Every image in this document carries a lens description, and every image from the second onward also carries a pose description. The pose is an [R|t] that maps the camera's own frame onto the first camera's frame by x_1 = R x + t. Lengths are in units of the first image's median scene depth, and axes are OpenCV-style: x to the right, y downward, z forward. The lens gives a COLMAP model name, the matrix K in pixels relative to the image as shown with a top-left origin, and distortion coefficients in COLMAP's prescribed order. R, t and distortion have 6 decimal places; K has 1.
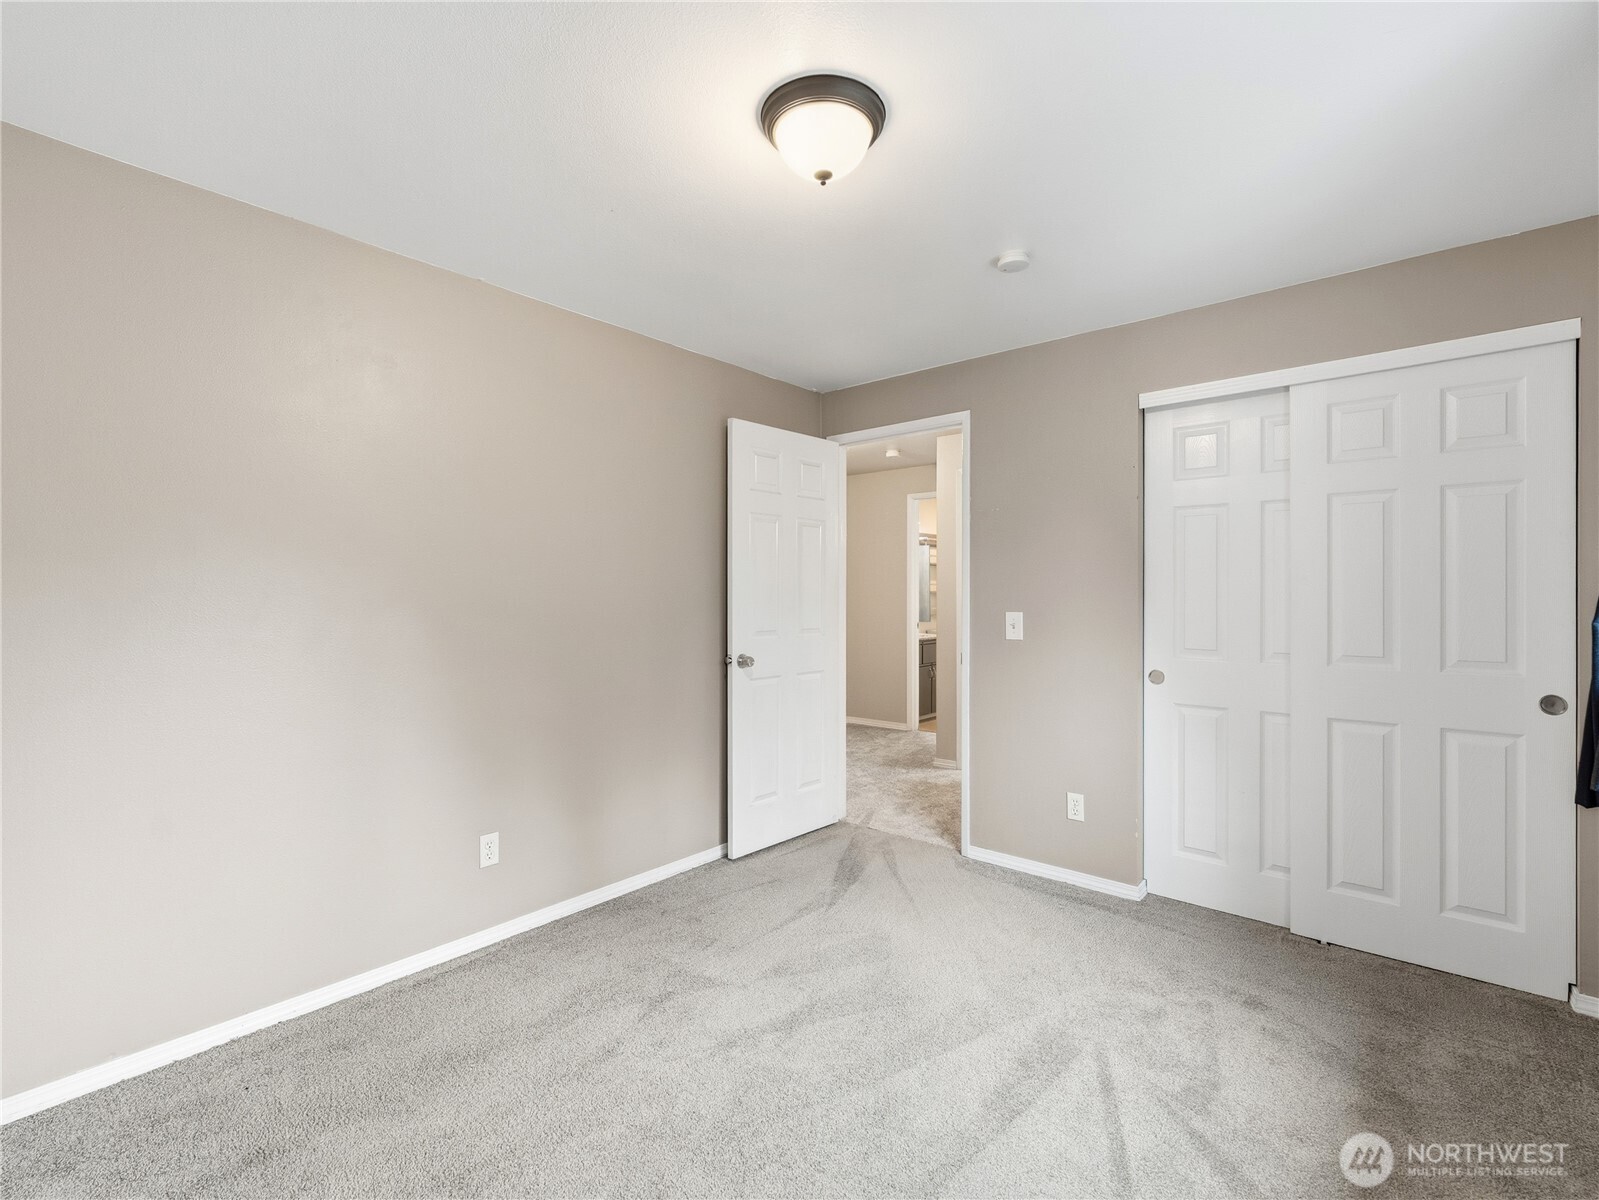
lens RADIAL K [[726.9, 0, 786.6], [0, 726.9, 600.9], [0, 0, 1]] dist [0.005002, -0.004182]
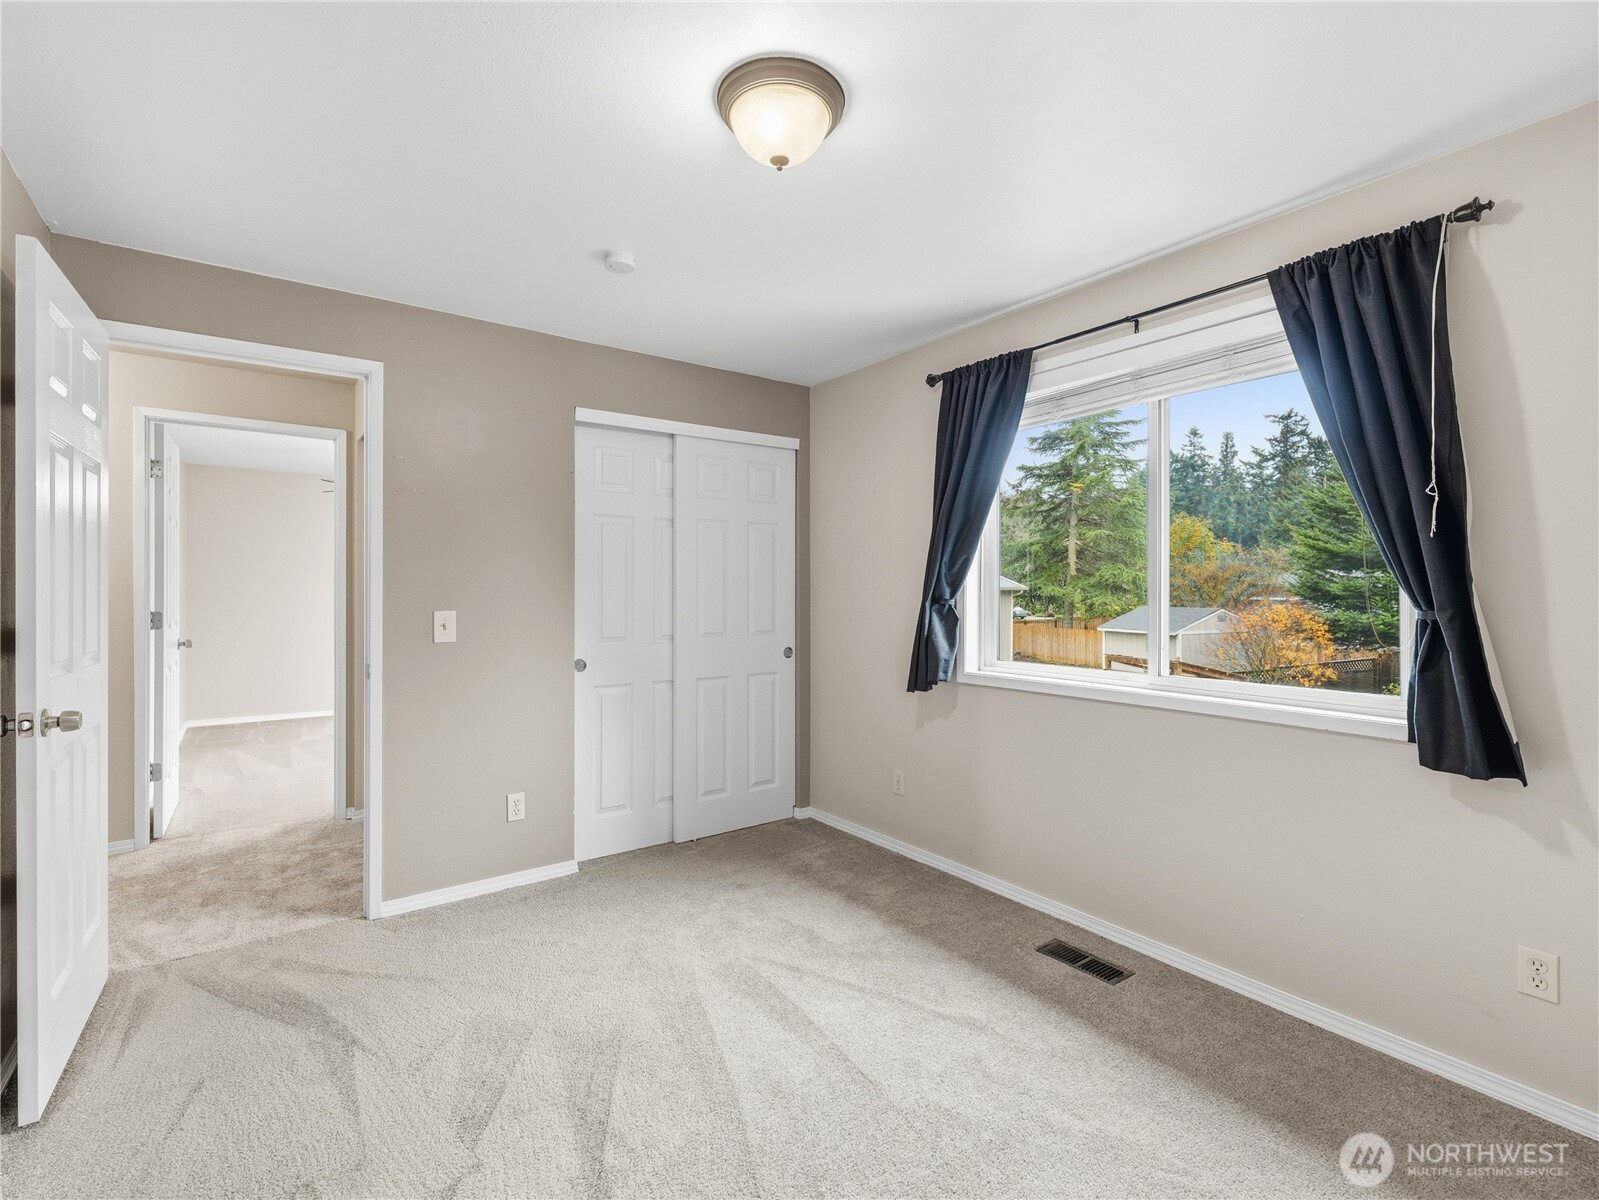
lens RADIAL K [[726.9, 0, 803.3], [0, 726.9, 595.7], [0, 0, 1]] dist [0.005002, -0.004182]
pose [[0.225031, -0.005739, 0.974335, -0.506512], [0.011664, 0.999927, 0.003196, -0.000888], [-0.974282, 0.010645, 0.225081, 0.426652]]
